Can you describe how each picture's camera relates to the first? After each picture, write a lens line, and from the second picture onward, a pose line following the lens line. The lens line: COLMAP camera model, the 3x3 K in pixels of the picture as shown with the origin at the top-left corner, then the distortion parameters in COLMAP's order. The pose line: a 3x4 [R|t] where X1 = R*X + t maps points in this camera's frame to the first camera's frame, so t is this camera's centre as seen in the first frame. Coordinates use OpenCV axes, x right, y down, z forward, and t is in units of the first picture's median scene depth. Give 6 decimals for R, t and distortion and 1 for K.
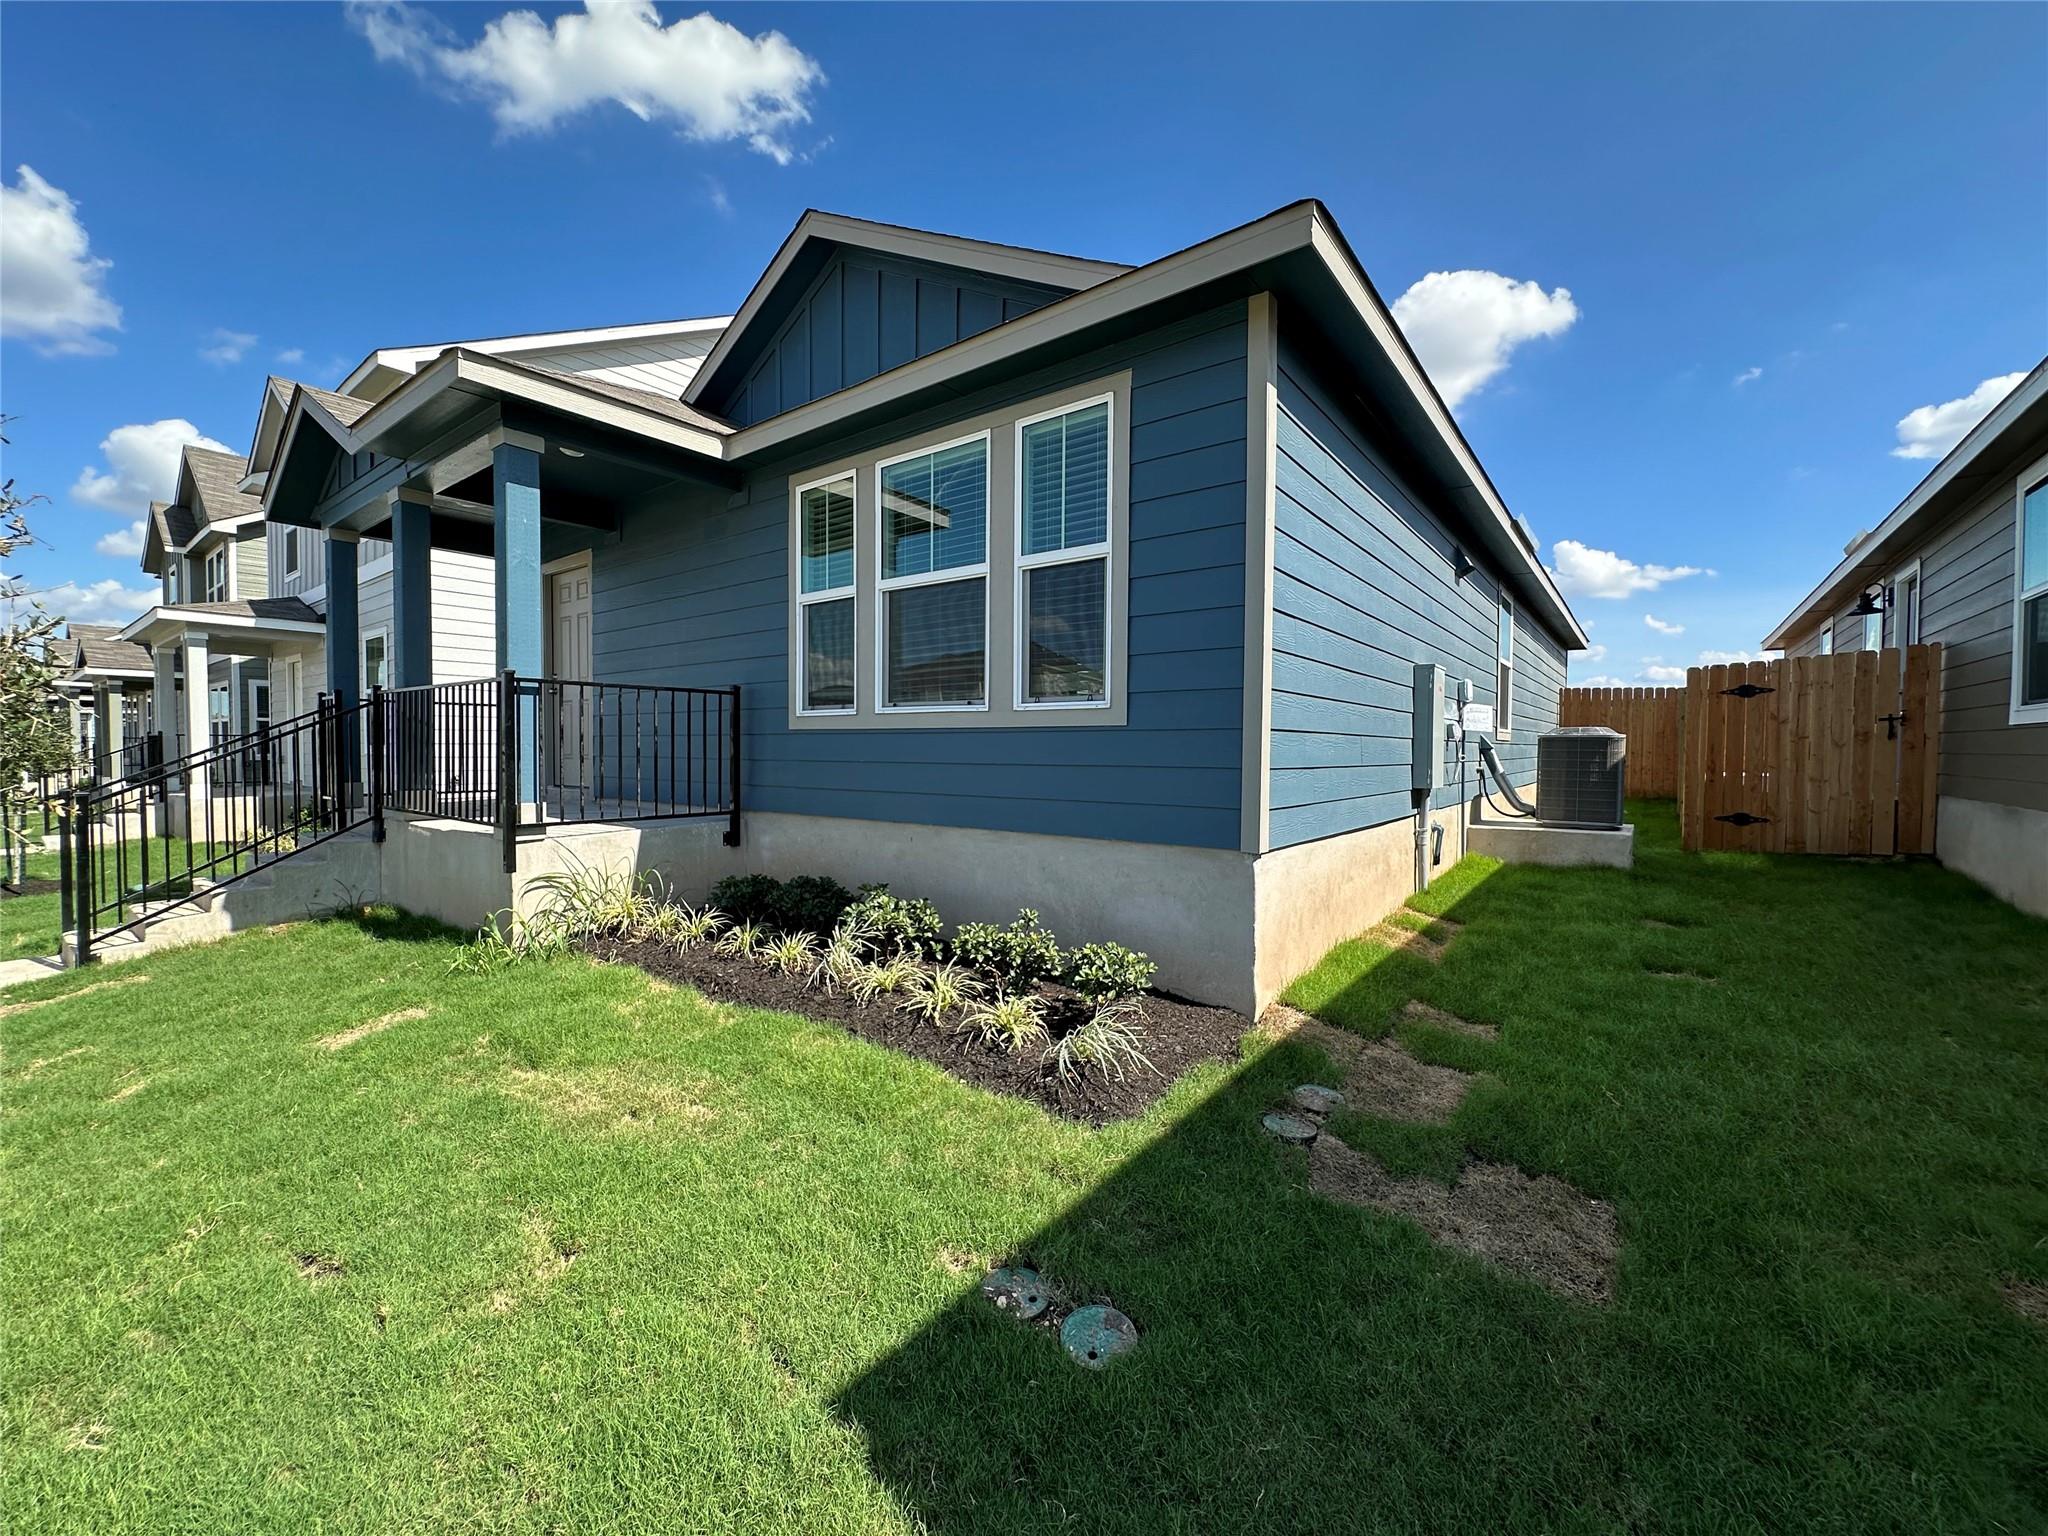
lens RADIAL K [[822.8, 0, 1024.0], [0, 822.8, 768.0], [0, 0, 1]] dist [-0.001228, 0.000452]
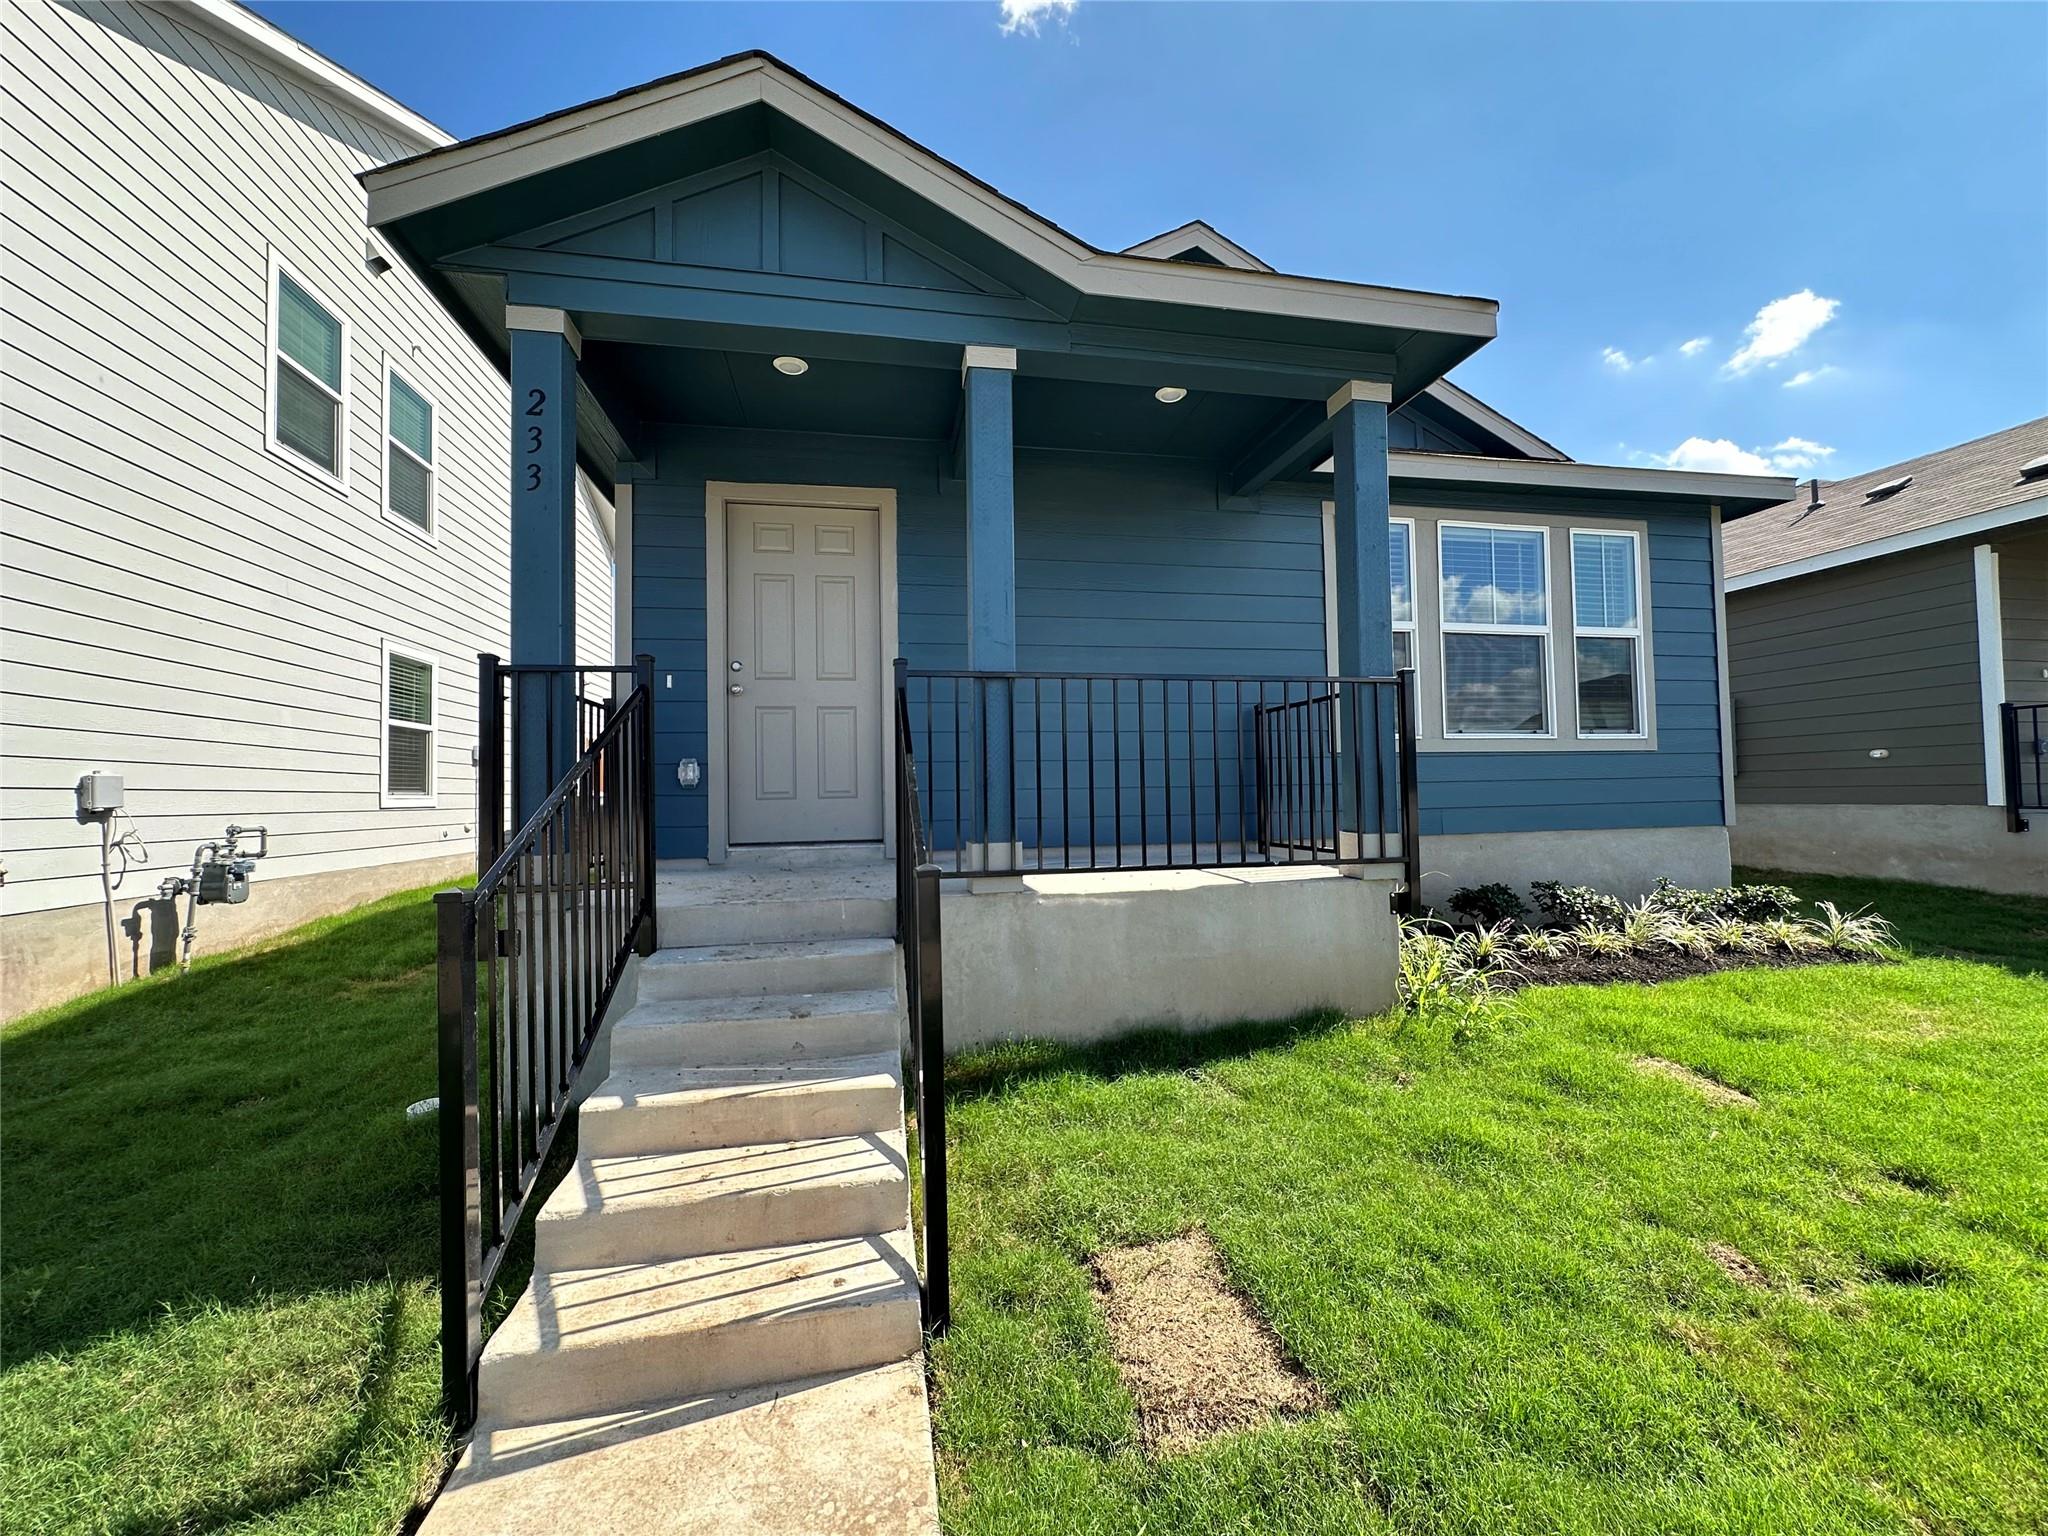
lens RADIAL K [[822.8, 0, 1024.0], [0, 822.8, 768.0], [0, 0, 1]] dist [-0.001228, 0.000452]
pose [[0.656139, 0.006734, 0.754610, -1.384928], [0.039878, 0.998254, -0.043582, 0.000135], [-0.753586, 0.058689, 0.654725, 0.687980]]
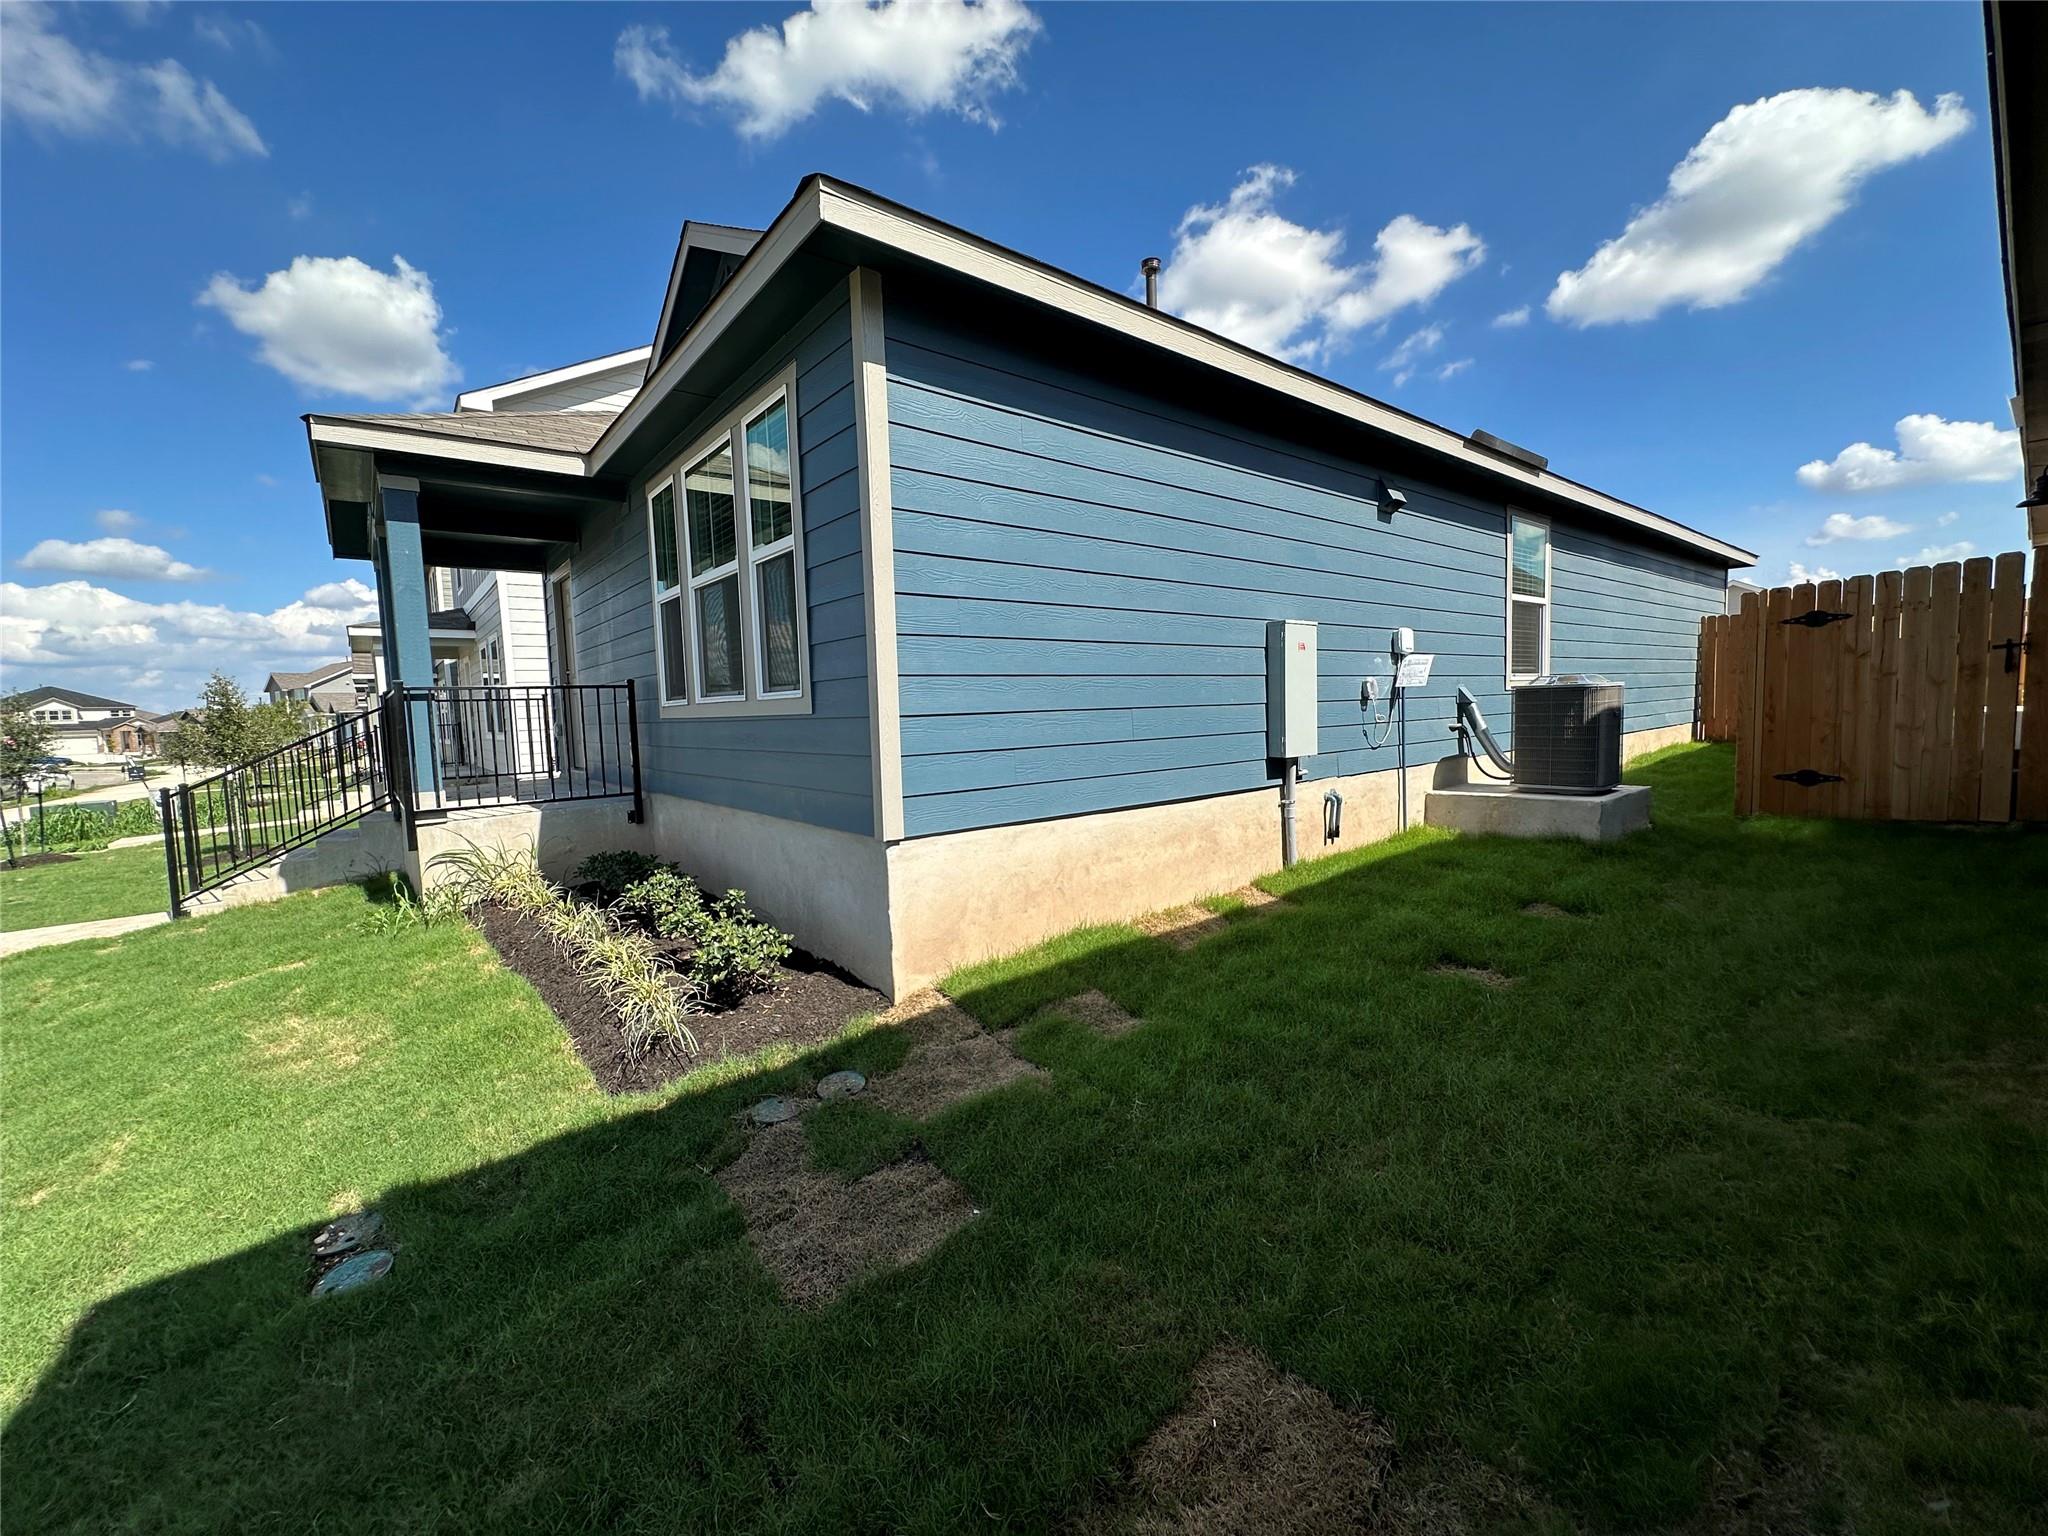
lens RADIAL K [[822.8, 0, 1024.0], [0, 822.8, 768.0], [0, 0, 1]] dist [-0.001228, 0.000452]
pose [[0.971735, -0.020942, -0.235142, 0.481880], [0.033390, 0.998236, 0.049086, -0.020409], [0.233699, -0.055550, 0.970721, 0.046891]]
